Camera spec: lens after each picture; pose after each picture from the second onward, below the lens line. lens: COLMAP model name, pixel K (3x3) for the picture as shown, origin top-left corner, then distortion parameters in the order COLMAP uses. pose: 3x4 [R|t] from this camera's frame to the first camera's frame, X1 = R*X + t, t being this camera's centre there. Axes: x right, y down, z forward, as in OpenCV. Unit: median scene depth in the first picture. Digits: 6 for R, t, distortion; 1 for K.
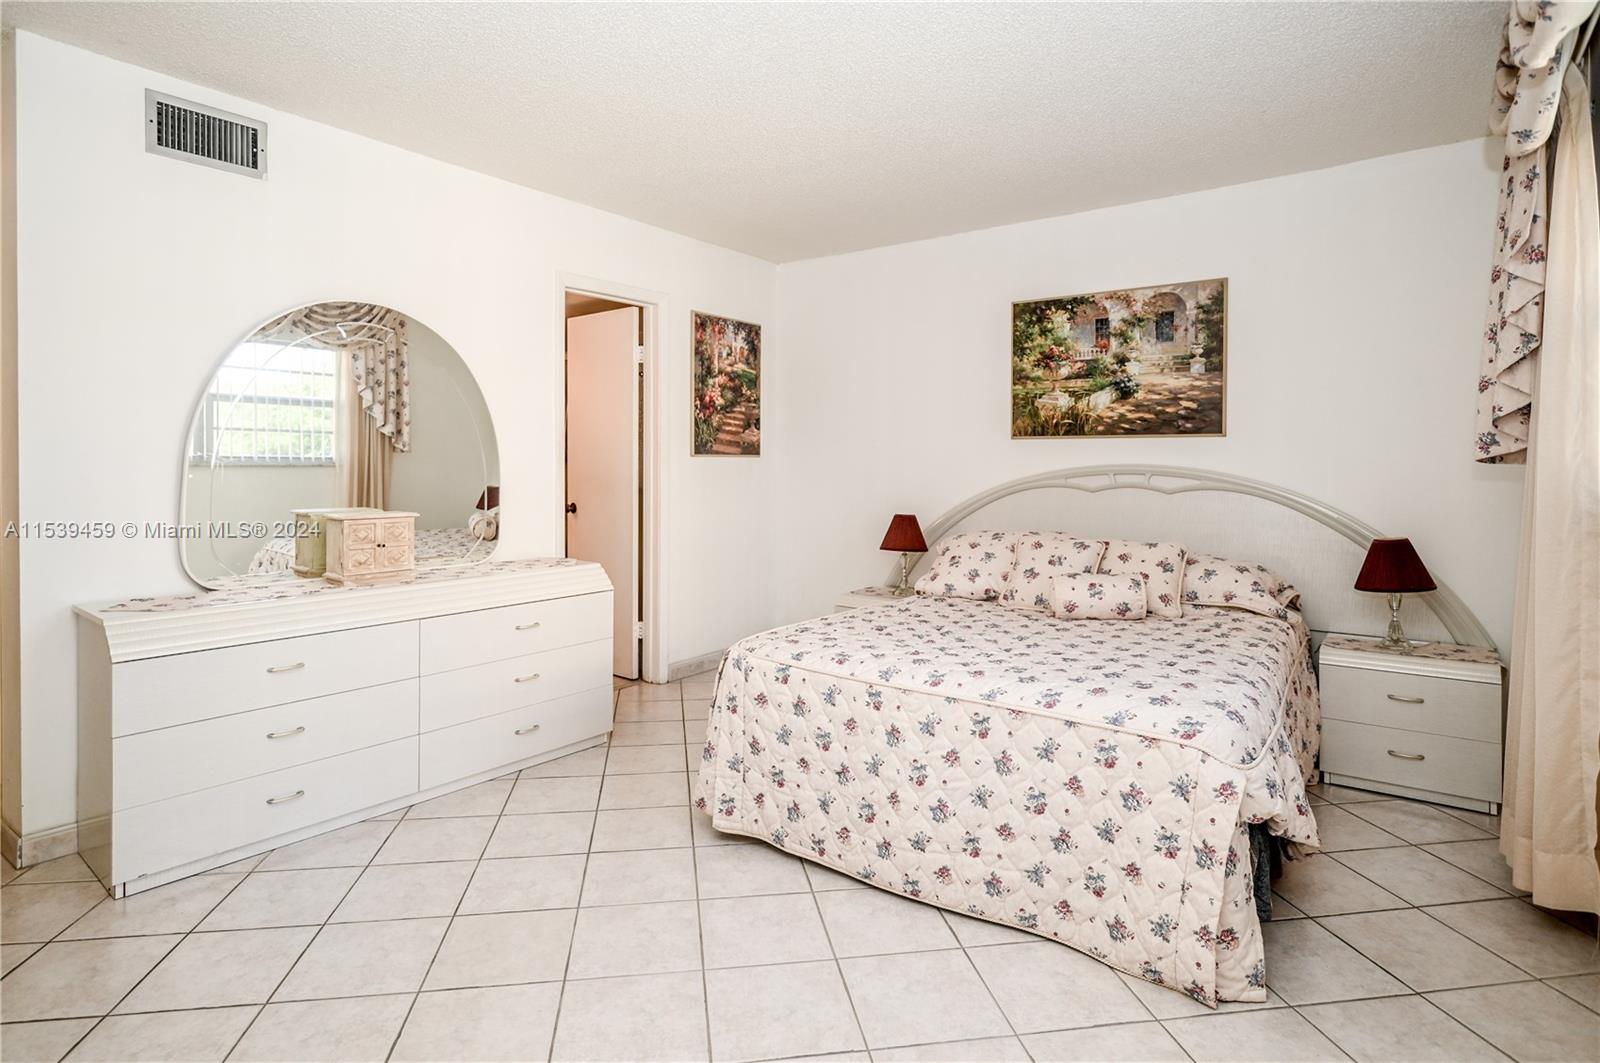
lens RADIAL K [[836.9, 0, 796.8], [0, 836.9, 476.0], [0, 0, 1]] dist [0.002184, 0.000186]
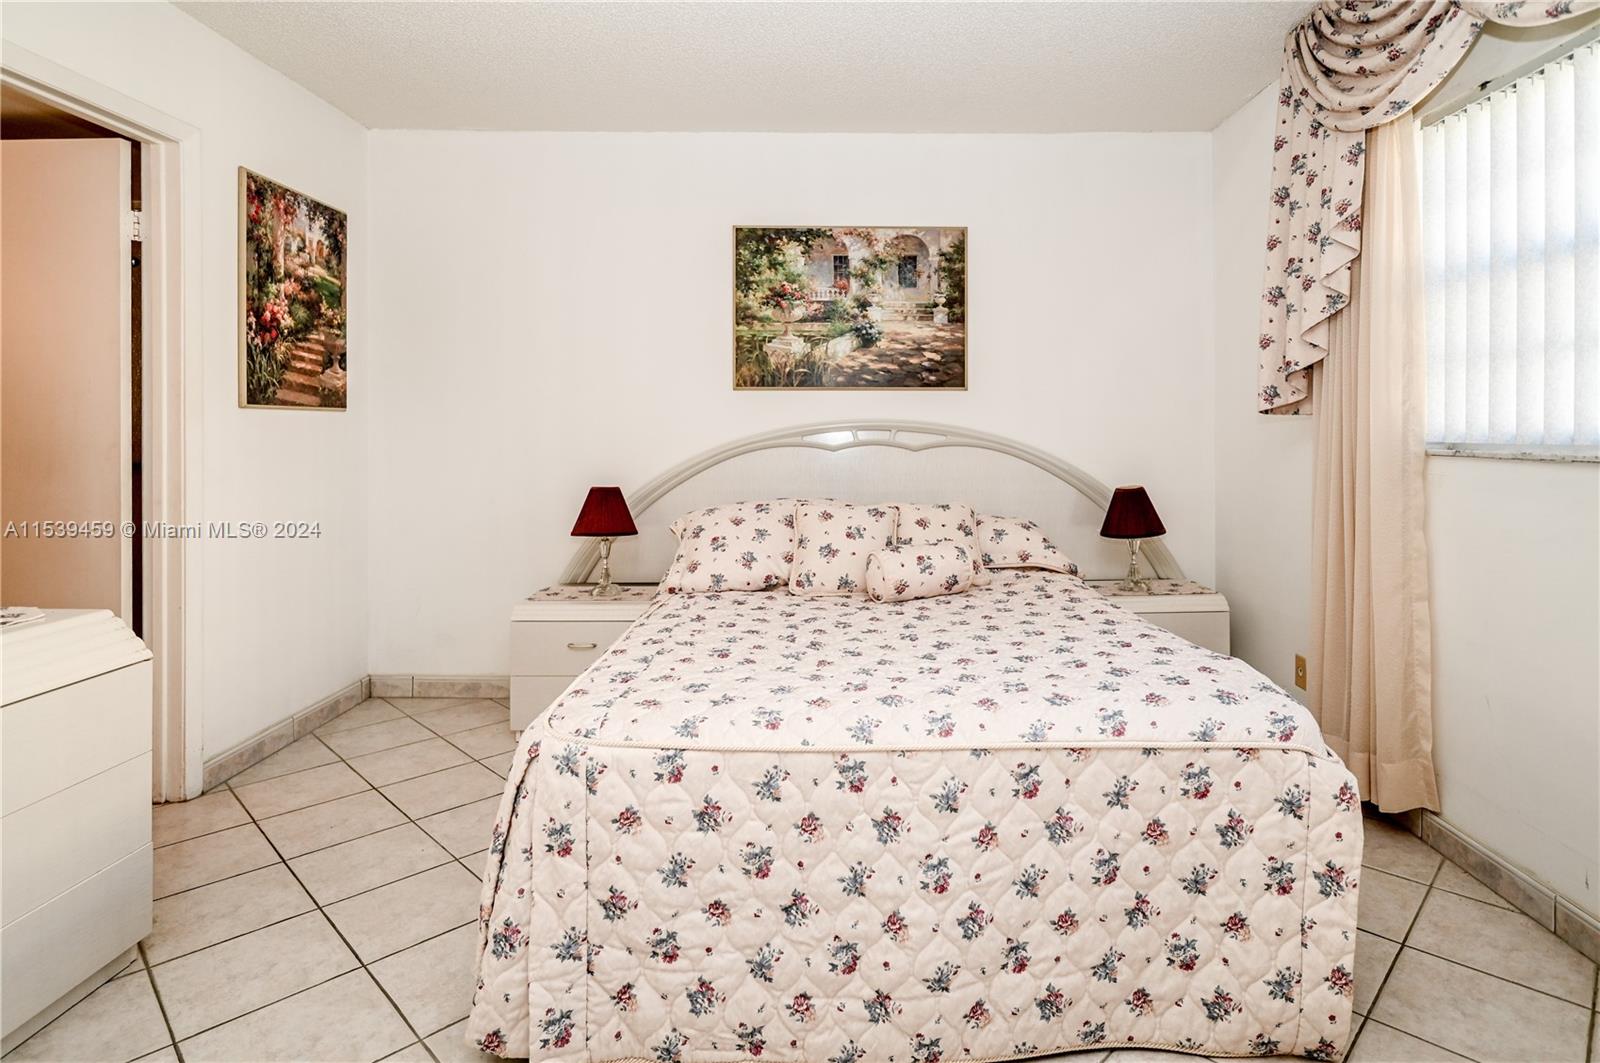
lens RADIAL K [[844.4, 0, 861.8], [0, 844.4, 429.3], [0, 0, 1]] dist [-0.002047, 0.000694]
pose [[0.786616, -0.005266, 0.617420, -0.179525], [0.014506, 0.999845, -0.009953, 0.005617], [-0.617272, 0.016785, 0.786571, 0.293107]]
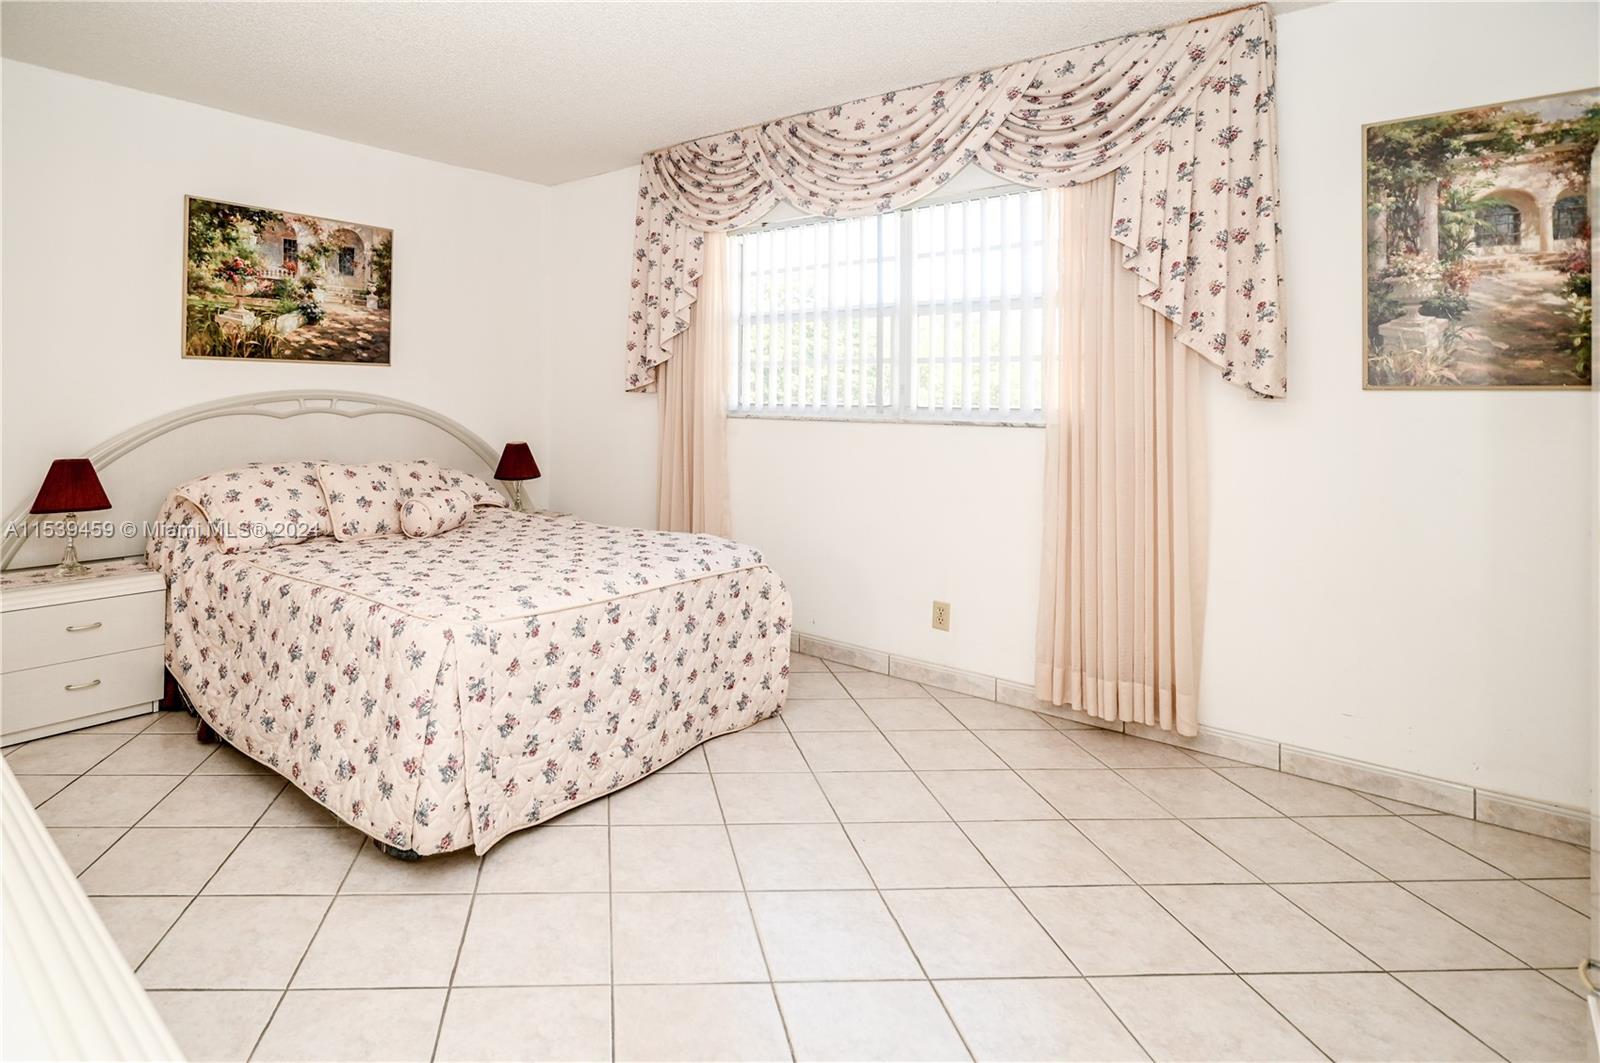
lens RADIAL K [[859.3, 0, 611.7], [0, 859.3, 383.6], [0, 0, 1]] dist [-0.001670, -0.000277]
pose [[0.127541, 0.011275, 0.991769, -0.597102], [0.005593, 0.999911, -0.012087, -0.006899], [-0.991818, 0.007089, 0.127467, 0.521126]]
